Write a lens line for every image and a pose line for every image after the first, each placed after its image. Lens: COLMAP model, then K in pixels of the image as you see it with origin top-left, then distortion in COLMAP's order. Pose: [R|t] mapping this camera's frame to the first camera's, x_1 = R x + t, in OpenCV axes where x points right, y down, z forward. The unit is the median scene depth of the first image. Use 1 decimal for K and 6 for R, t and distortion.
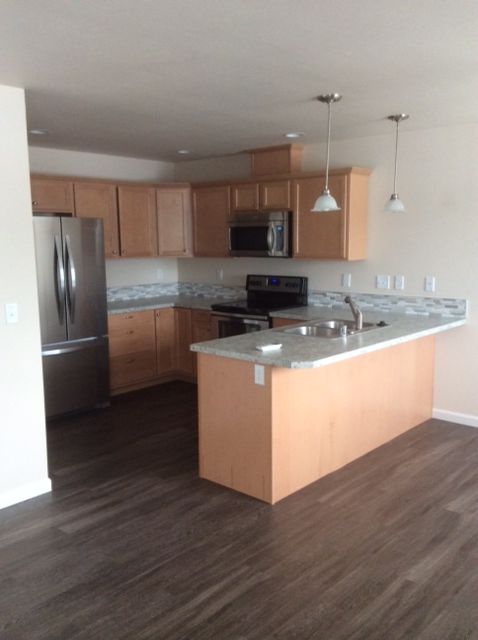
lens RADIAL K [[601.5, 0, 239.0], [0, 601.5, 320.0], [0, 0, 1]] dist [0.049521, -0.006052]
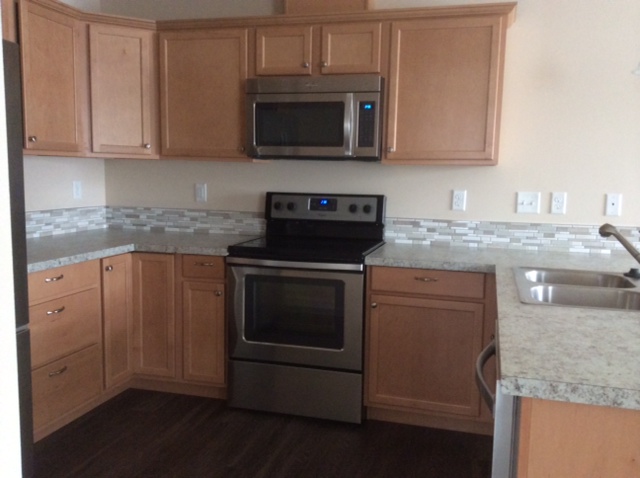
lens RADIAL K [[601.5, 0, 320.0], [0, 601.5, 239.0], [0, 0, 1]] dist [0.049521, -0.006052]
pose [[0.890591, -0.022115, 0.454268, -0.211418], [0.033278, 0.999308, -0.016593, -0.019510], [-0.453587, 0.029895, 0.890711, 0.482361]]
